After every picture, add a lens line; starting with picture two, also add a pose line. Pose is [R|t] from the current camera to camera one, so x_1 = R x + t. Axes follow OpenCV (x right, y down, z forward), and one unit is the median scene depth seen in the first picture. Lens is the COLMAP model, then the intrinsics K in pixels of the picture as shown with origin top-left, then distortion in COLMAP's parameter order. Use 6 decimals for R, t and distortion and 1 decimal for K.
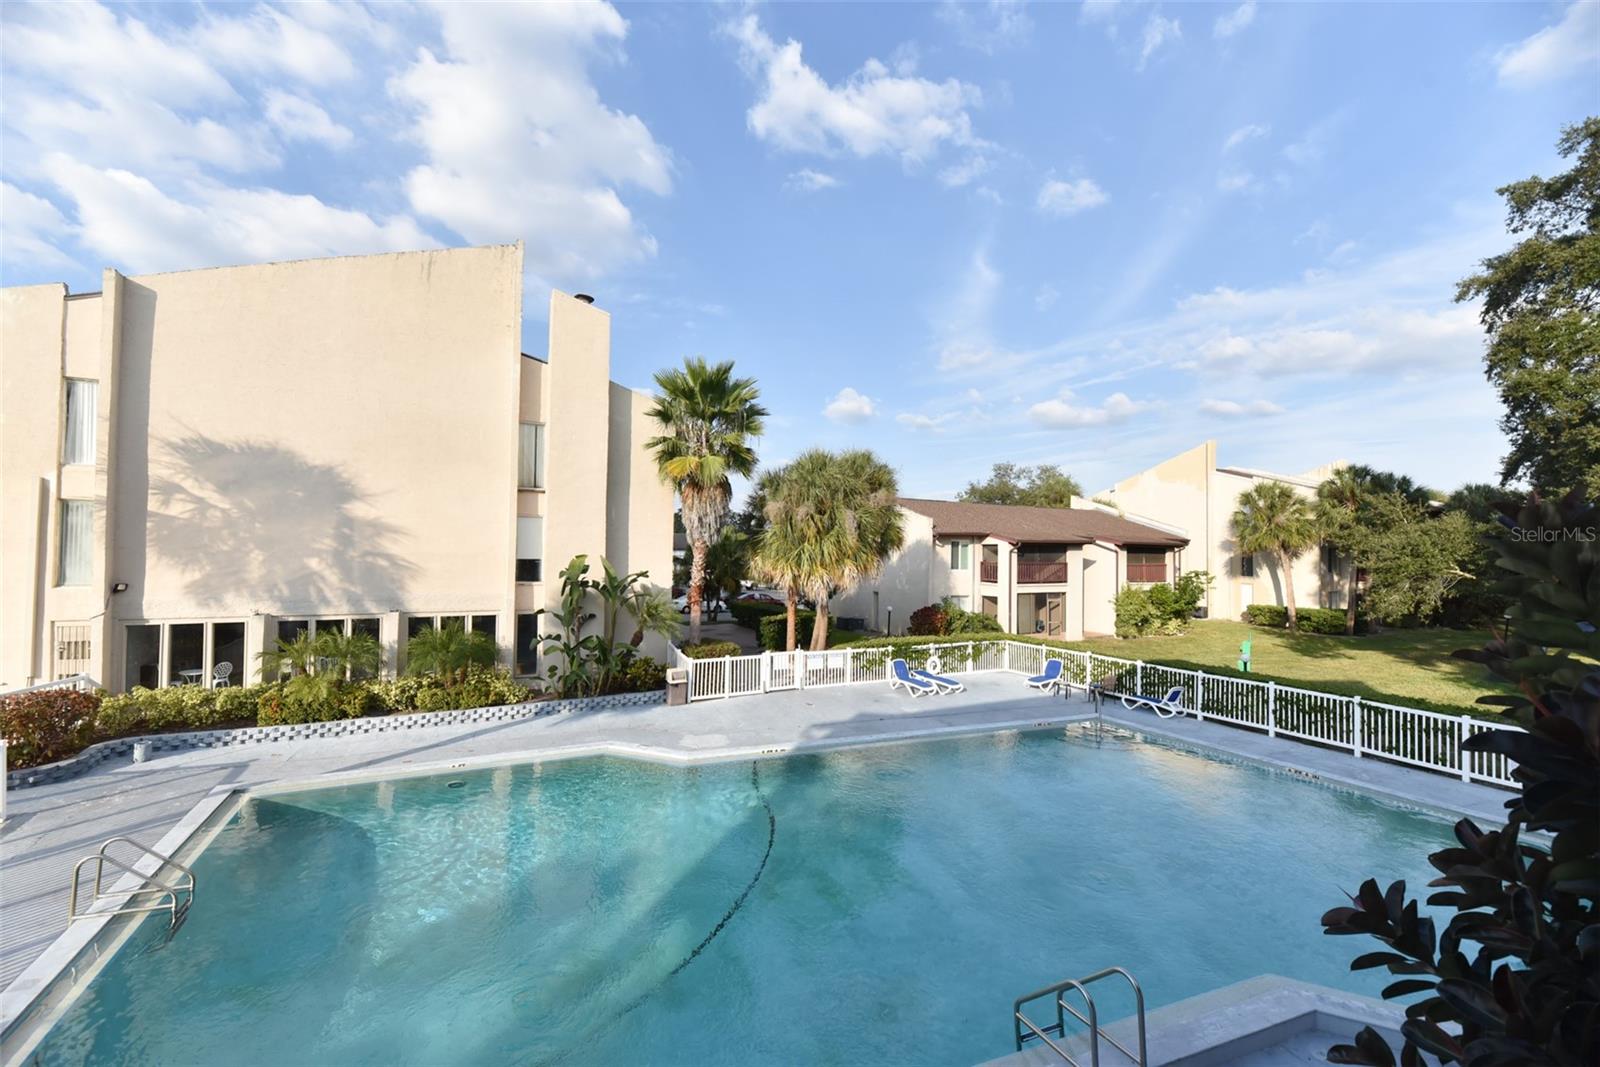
lens RADIAL K [[630.1, 0, 800.0], [0, 630.1, 533.5], [0, 0, 1]] dist [-0.006496, -0.000279]
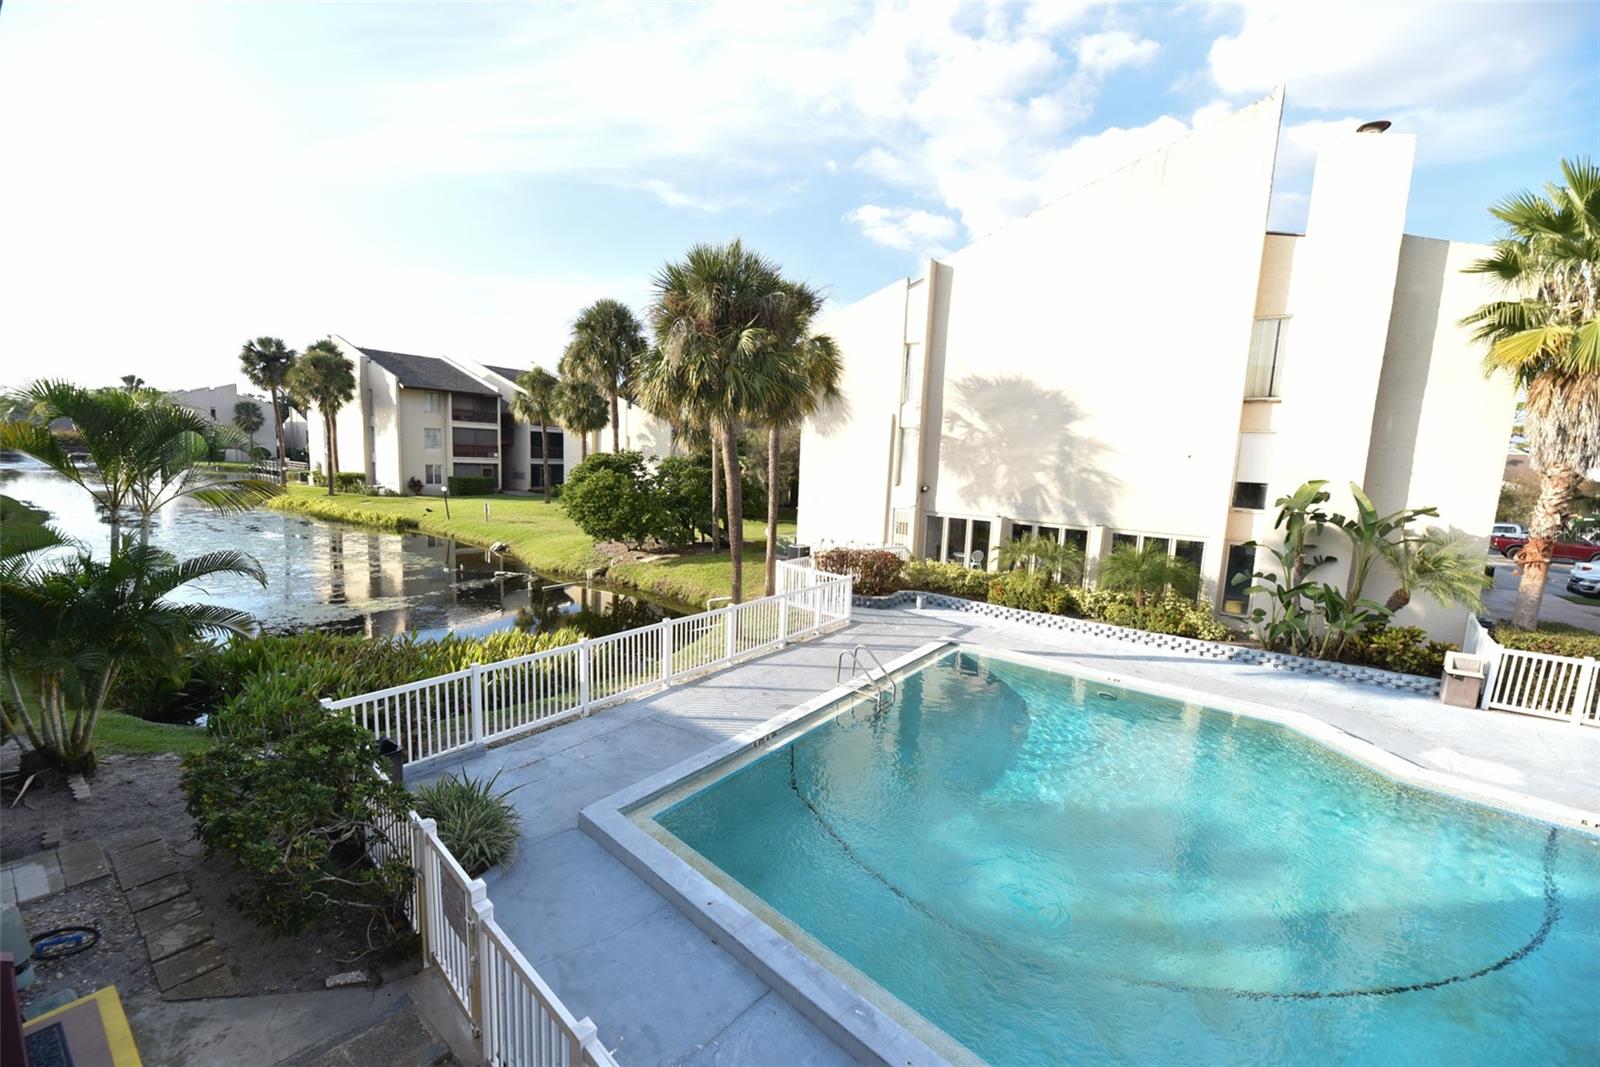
lens RADIAL K [[650.7, 0, 800.0], [0, 650.7, 533.5], [0, 0, 1]] dist [-0.000481, -0.000164]
pose [[0.441944, 0.115233, -0.889611, 0.107864], [-0.005727, 0.992057, 0.125658, 0.002300], [0.897025, -0.050439, 0.439093, 0.066821]]
